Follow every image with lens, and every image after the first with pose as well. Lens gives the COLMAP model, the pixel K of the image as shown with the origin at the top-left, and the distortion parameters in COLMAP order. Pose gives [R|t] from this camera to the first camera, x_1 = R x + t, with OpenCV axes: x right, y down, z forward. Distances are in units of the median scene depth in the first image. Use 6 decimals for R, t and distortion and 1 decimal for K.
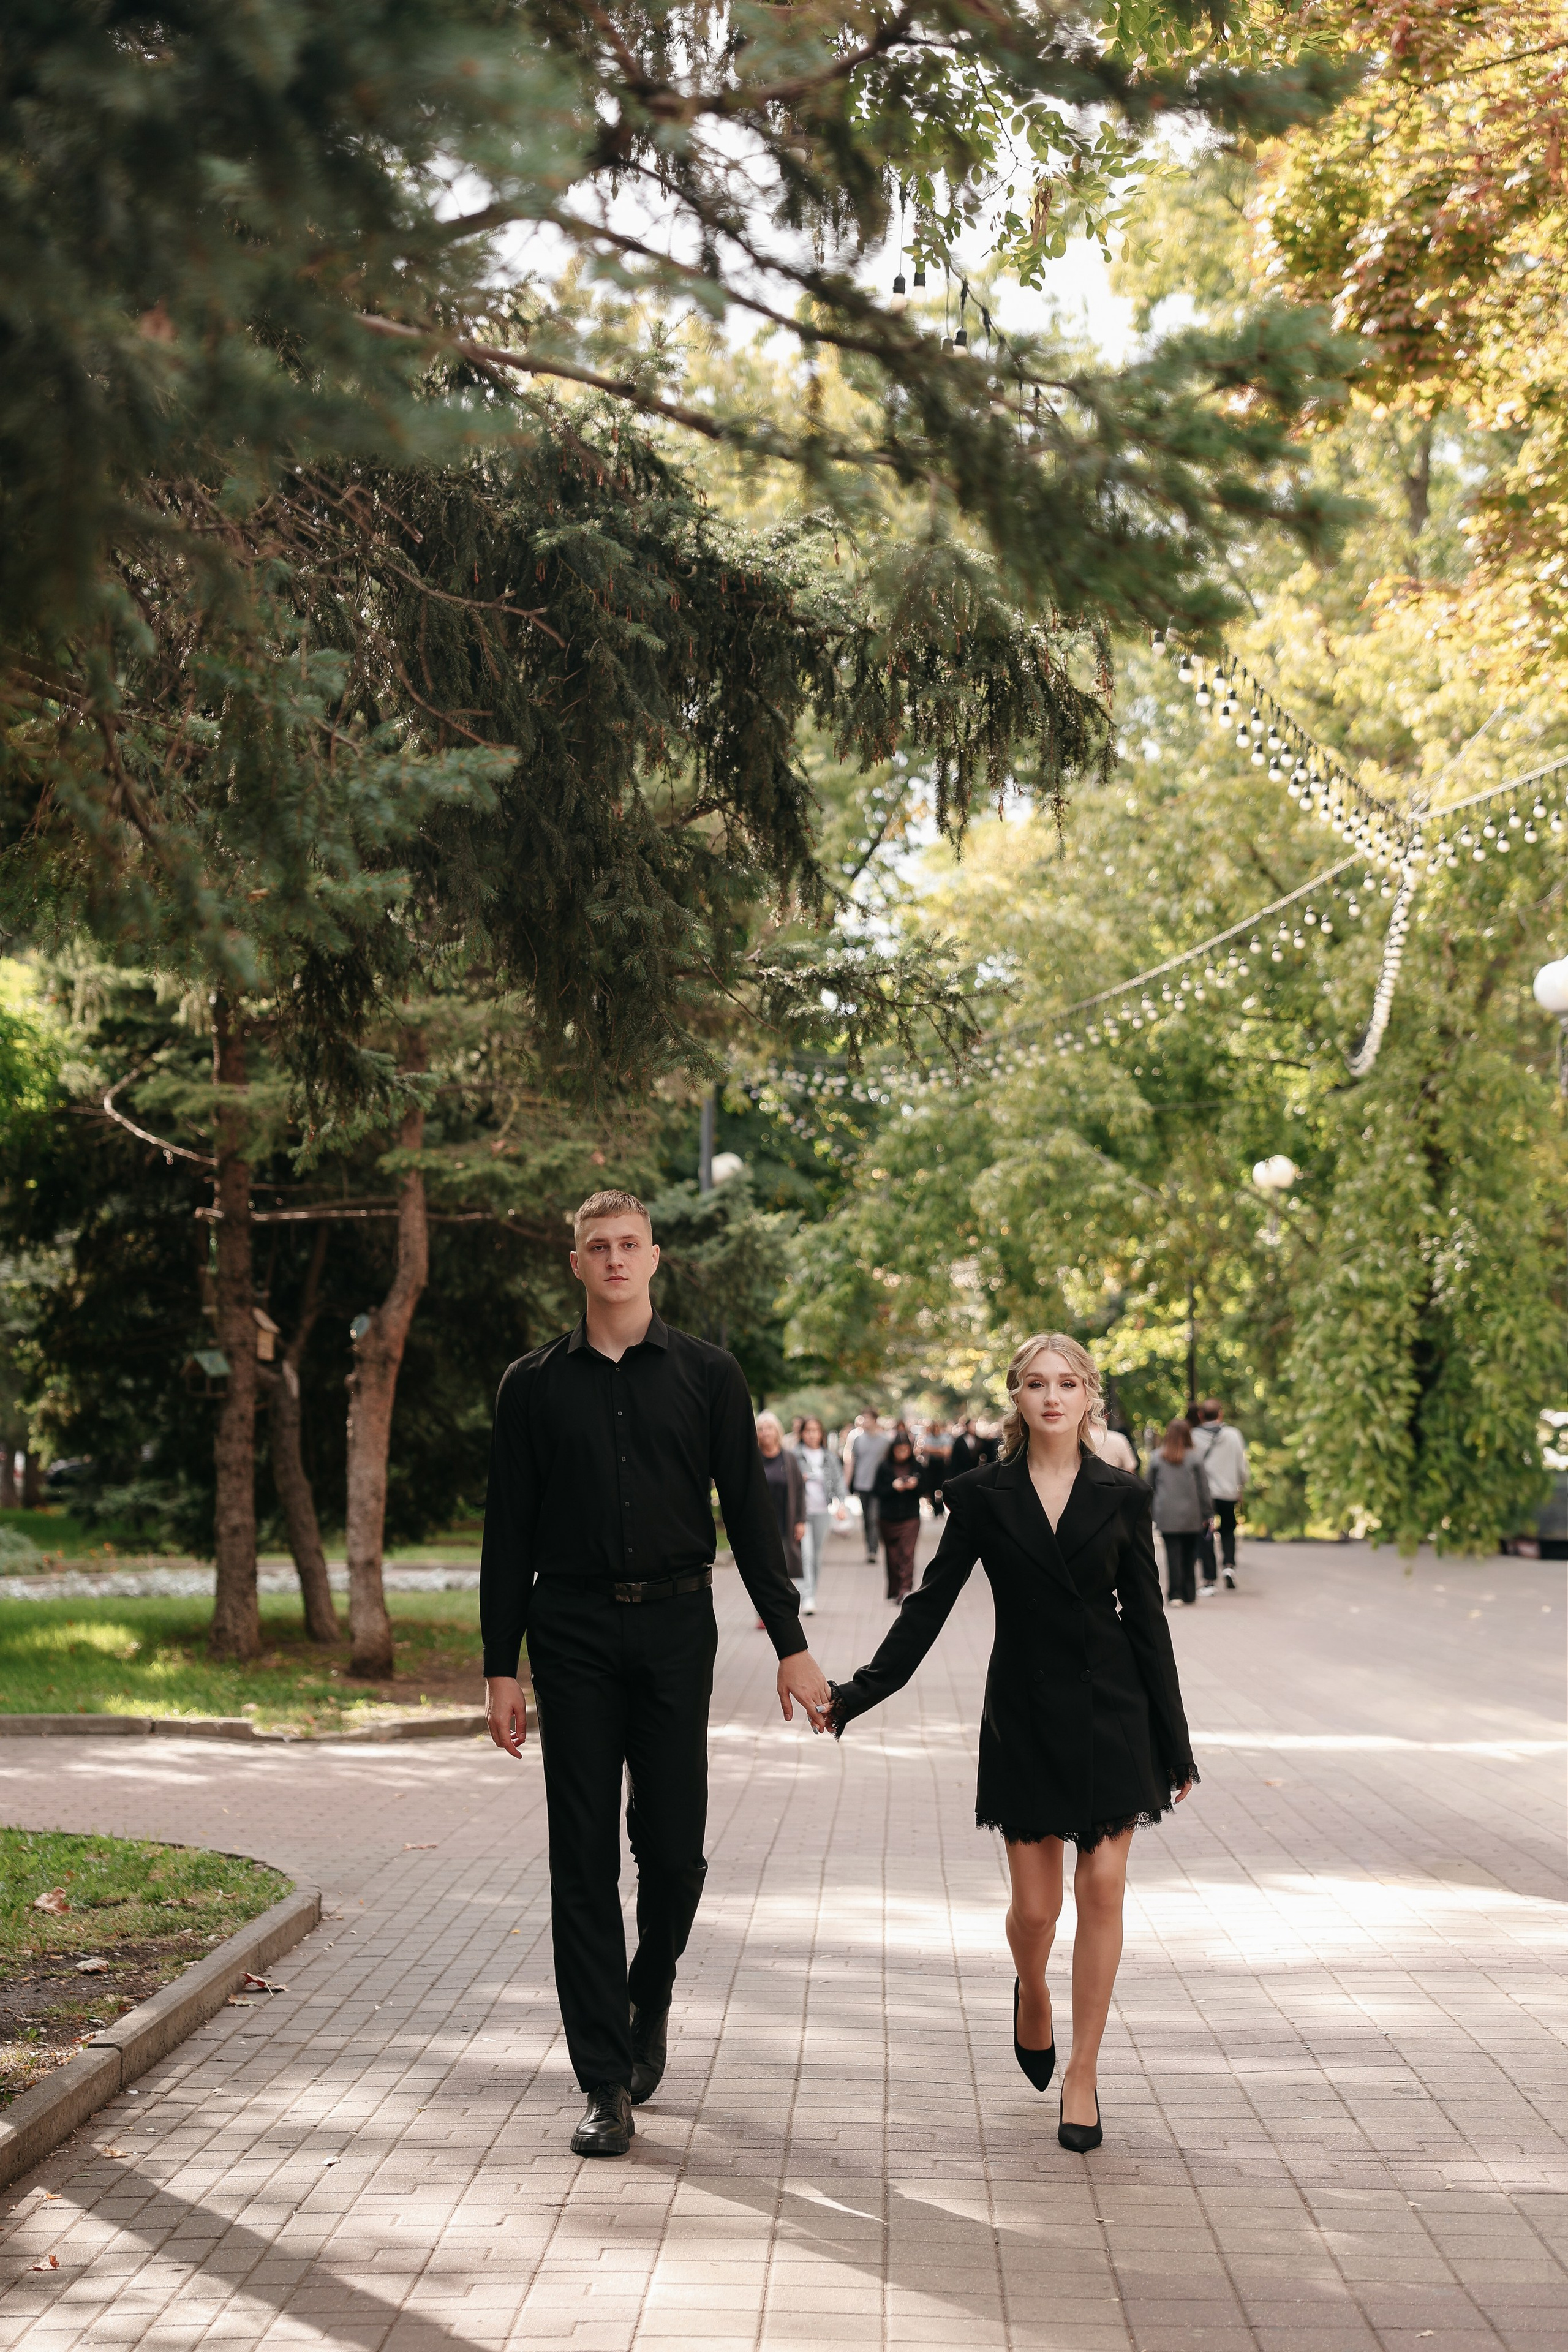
lens RADIAL K [[5171.7, 0, 784.0], [0, 5171.7, 1176.0], [0, 0, 1]] dist [-0.039130, 0.428263]
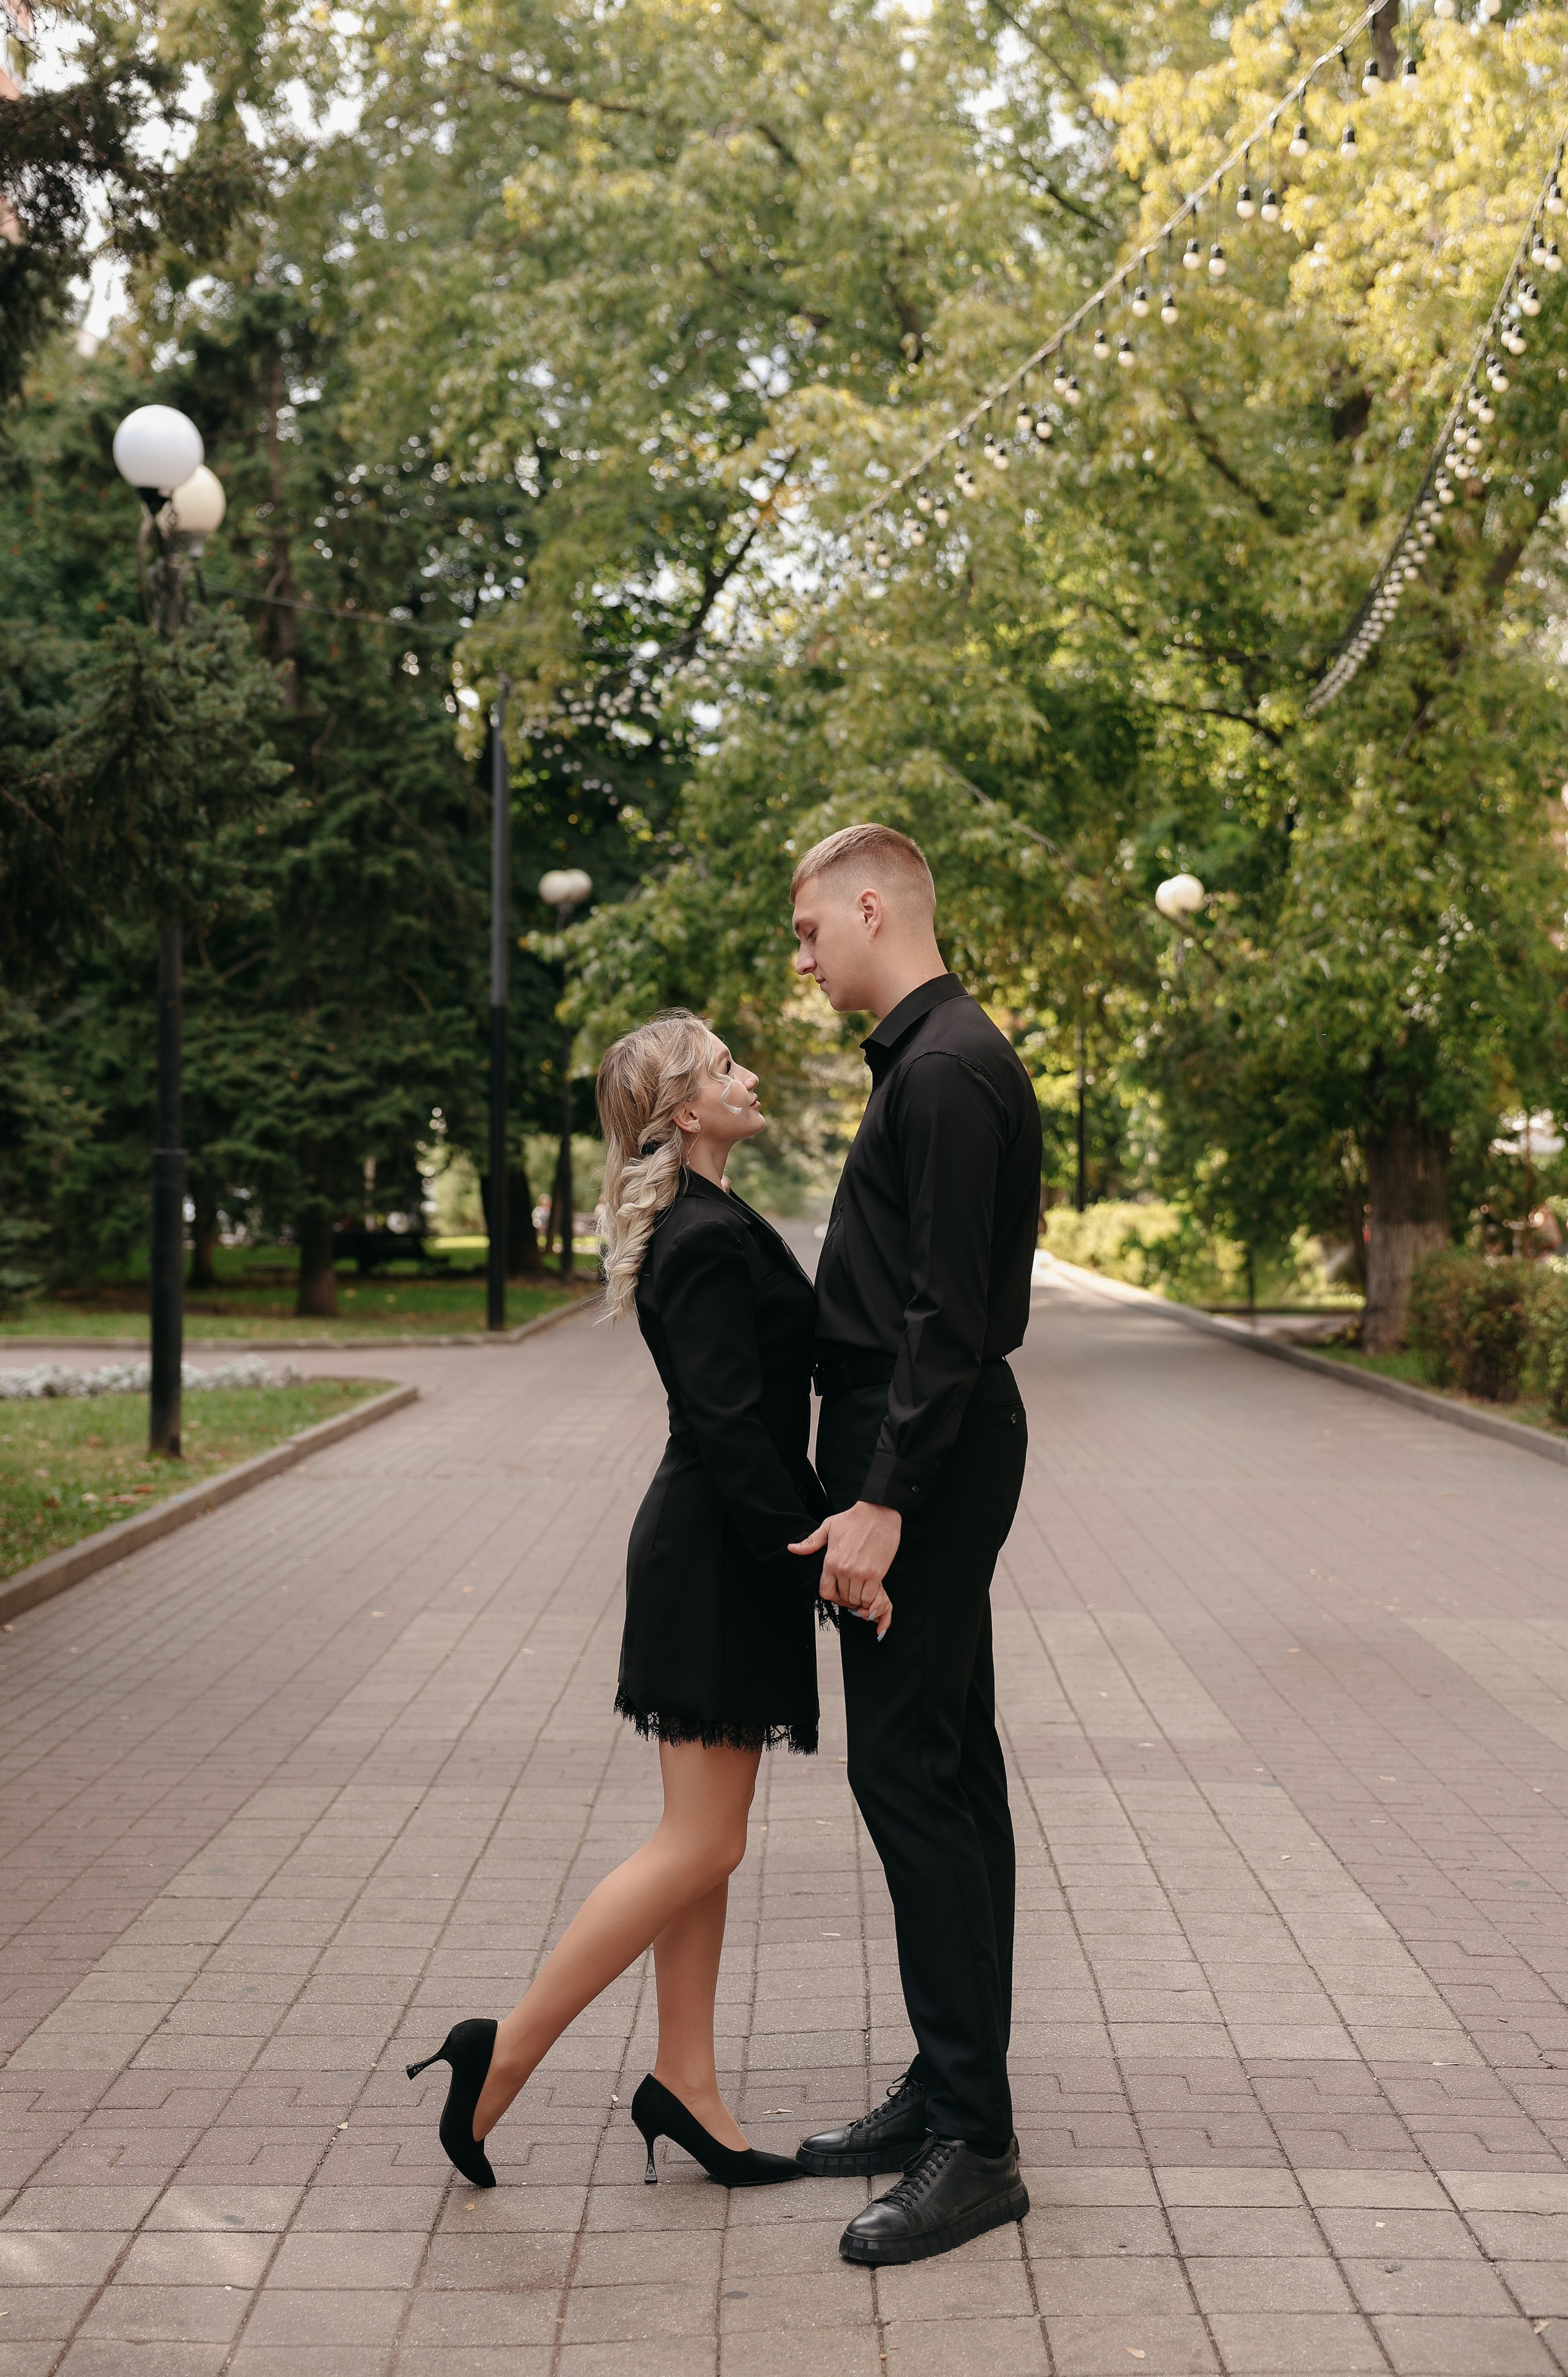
lens RADIAL K [[2857.6, 0, 877.5], [0, 2857.6, 1184.8], [0, 0, 1]] dist [-0.182955, -0.000619]
pose [[0.999812, 0.008536, 0.017387, 0.040415], [-0.009375, 0.998769, 0.048715, 0.031082], [-0.016950, -0.048869, 0.998661, 0.596224]]
